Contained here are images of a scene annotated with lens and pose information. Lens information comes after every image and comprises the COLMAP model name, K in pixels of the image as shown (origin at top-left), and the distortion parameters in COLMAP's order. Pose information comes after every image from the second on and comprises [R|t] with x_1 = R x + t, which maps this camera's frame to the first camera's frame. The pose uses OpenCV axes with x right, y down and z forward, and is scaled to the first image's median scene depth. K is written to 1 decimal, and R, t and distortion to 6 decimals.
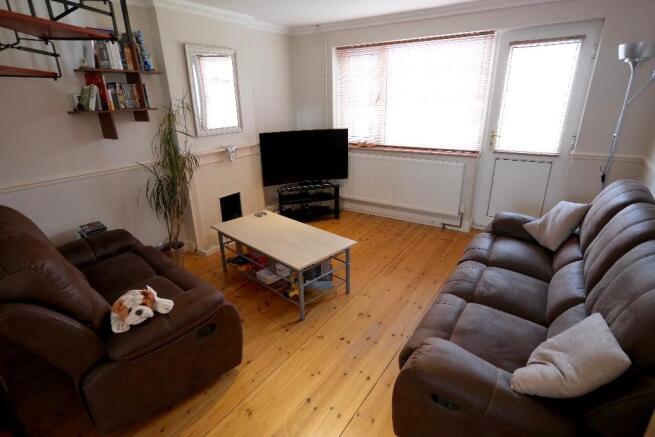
lens RADIAL K [[345.4, 0, 328.5], [0, 345.4, 221.5], [0, 0, 1]] dist [0.015244, 0.000409]
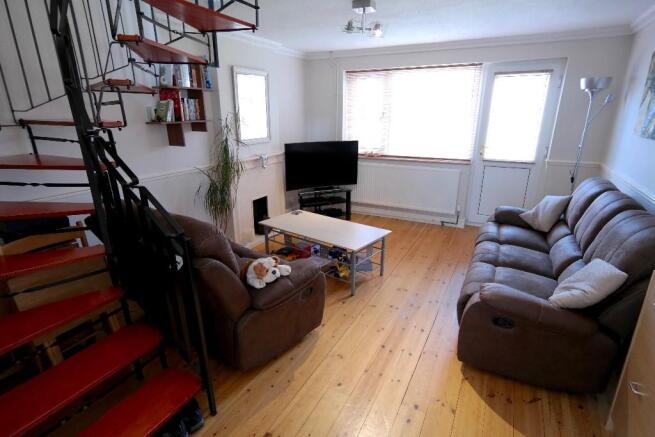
lens RADIAL K [[345.4, 0, 328.5], [0, 345.4, 221.5], [0, 0, 1]] dist [0.015244, 0.000409]
pose [[0.994193, -0.015777, 0.106445, -0.254626], [0.020360, 0.998905, -0.042111, 0.068987], [-0.105664, 0.044034, 0.993426, -0.177508]]
